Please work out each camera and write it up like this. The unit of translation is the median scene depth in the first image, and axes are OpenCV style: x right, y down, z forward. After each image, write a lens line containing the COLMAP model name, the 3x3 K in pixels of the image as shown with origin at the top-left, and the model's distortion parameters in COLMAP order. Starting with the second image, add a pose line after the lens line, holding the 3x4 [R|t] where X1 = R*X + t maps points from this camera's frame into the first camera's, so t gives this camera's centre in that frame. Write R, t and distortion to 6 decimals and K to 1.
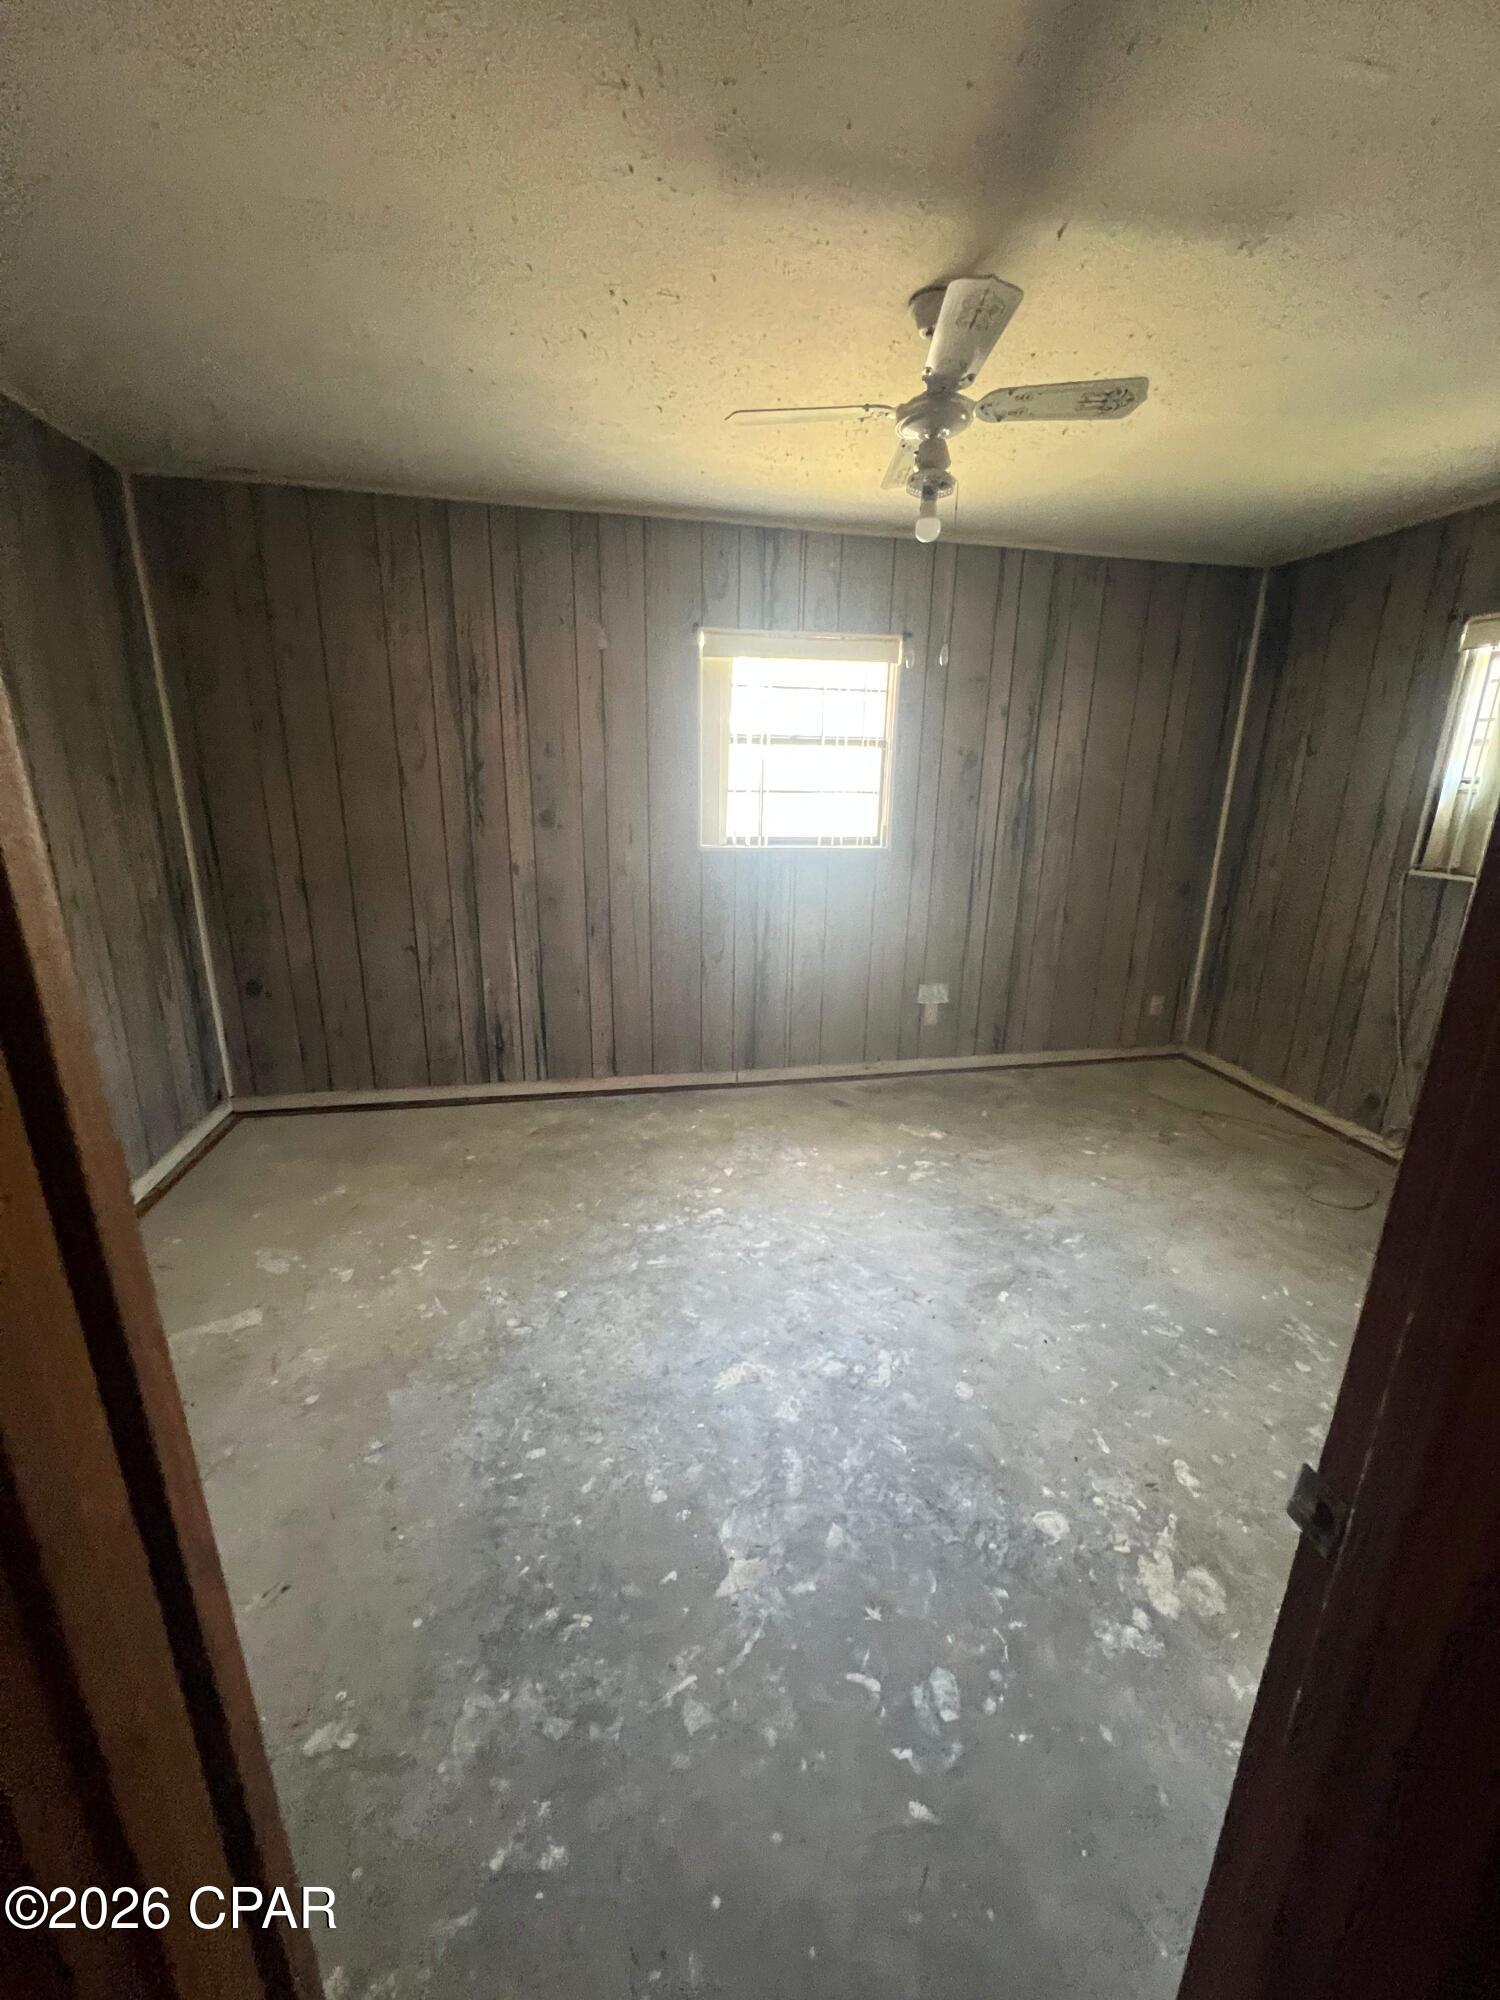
lens RADIAL K [[799.5, 0, 755.7], [0, 799.5, 998.2], [0, 0, 1]] dist [0.002544, 0.000306]
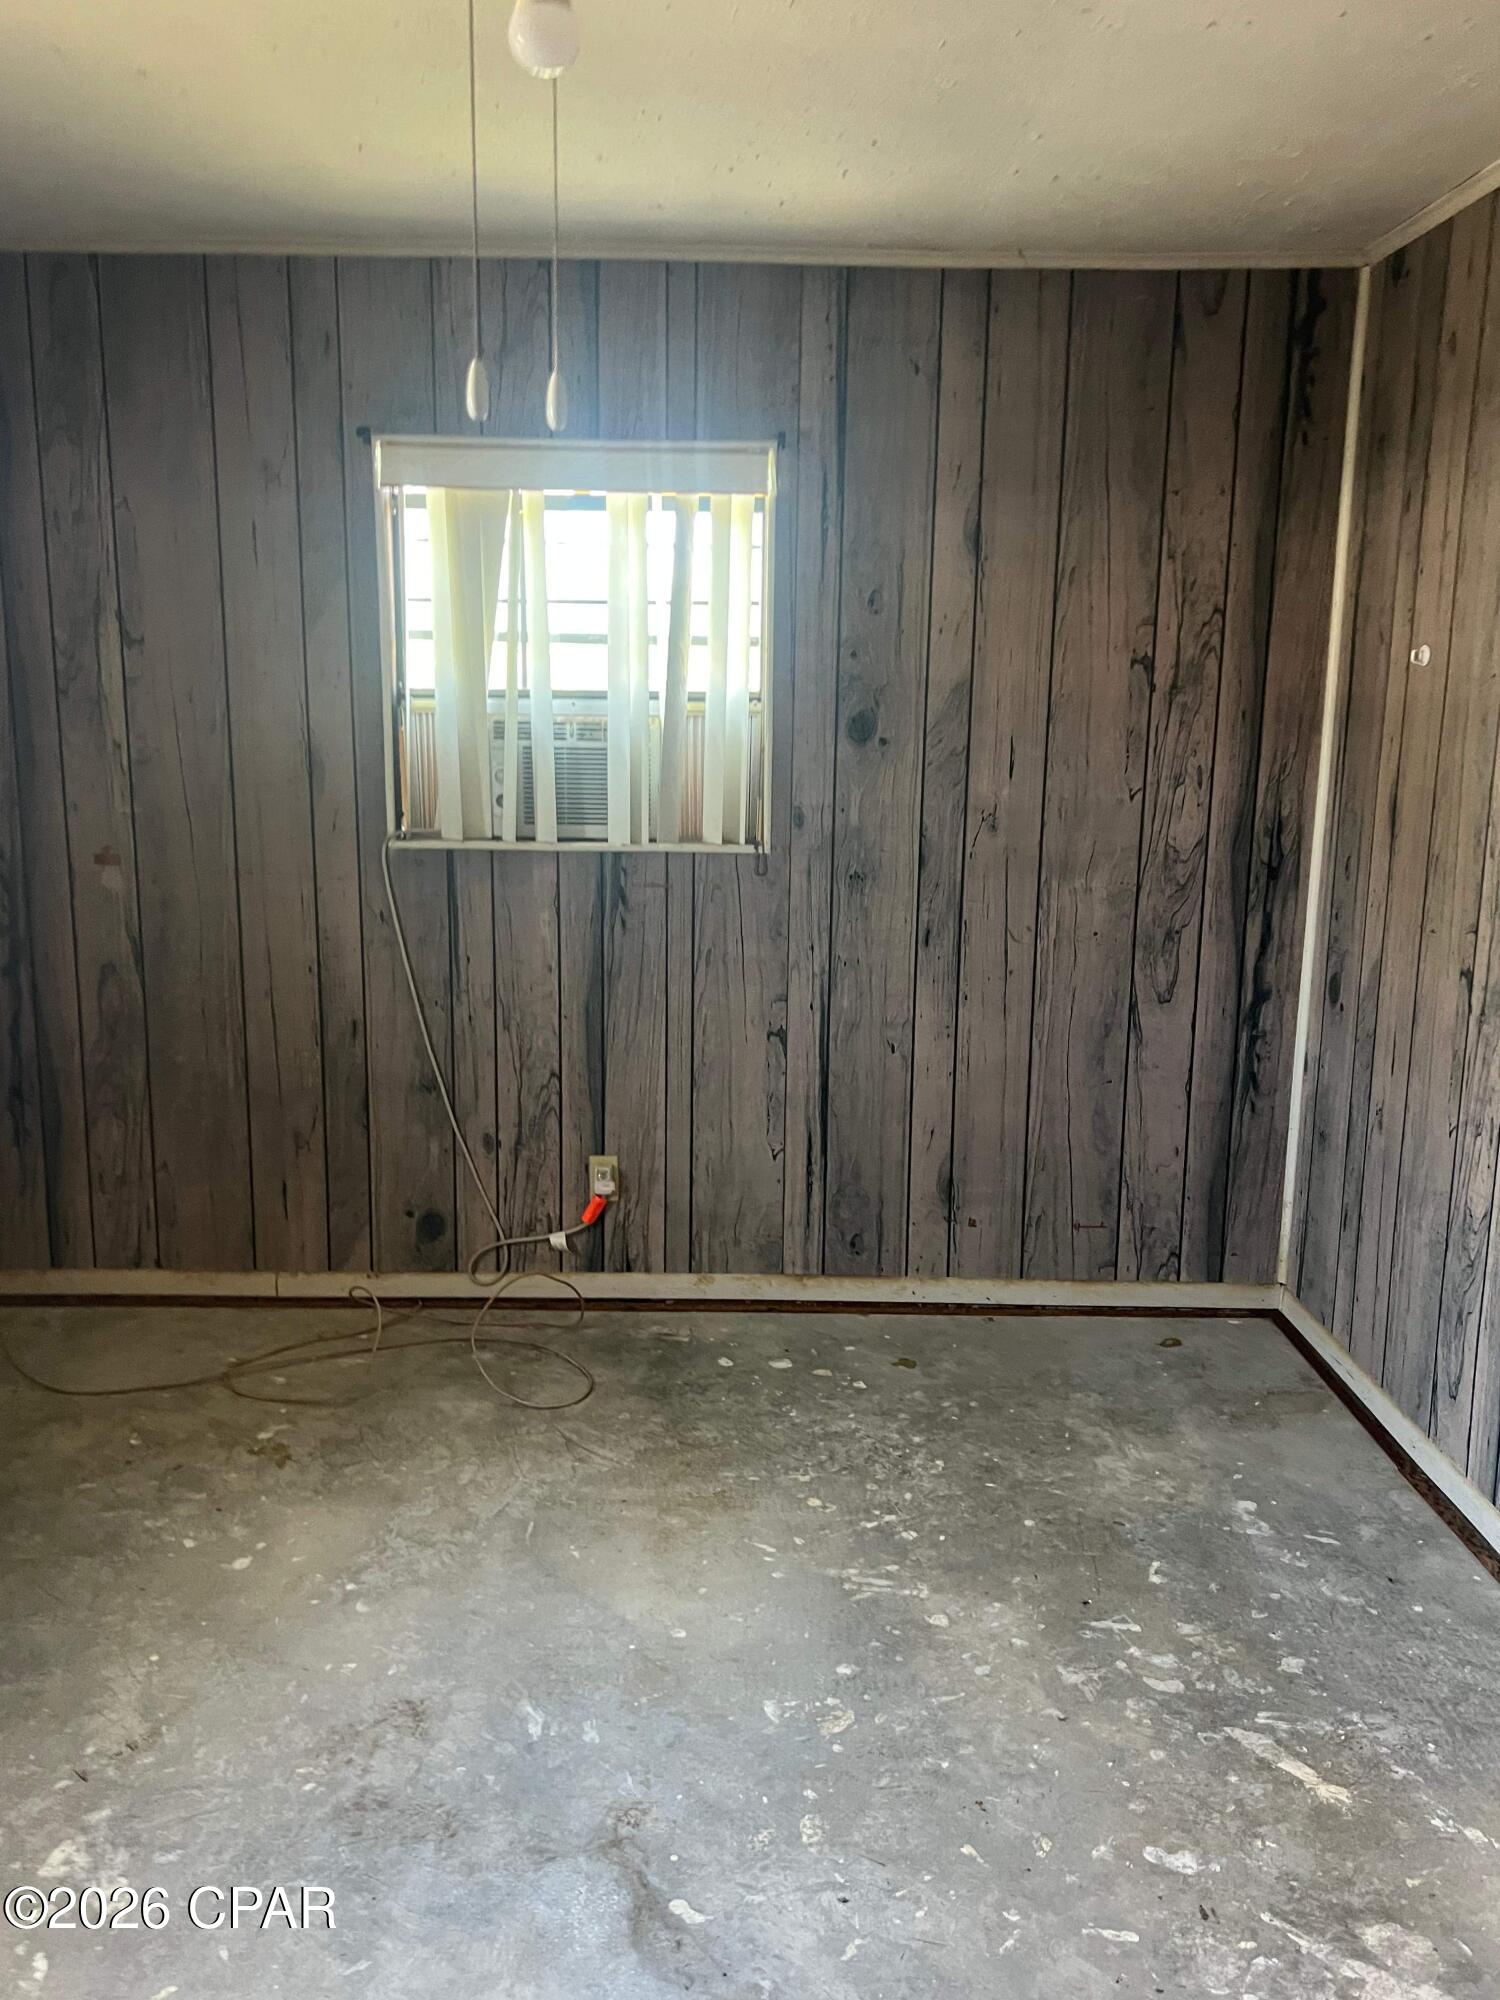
lens RADIAL K [[1587.5, 0, 752.5], [0, 1587.5, 989.8], [0, 0, 1]] dist [0.028969, -0.025454]
pose [[0.177558, -0.198195, 0.963946, -0.355616], [0.262306, 0.953606, 0.147752, -0.184966], [-0.948509, 0.226614, 0.221308, 0.587558]]
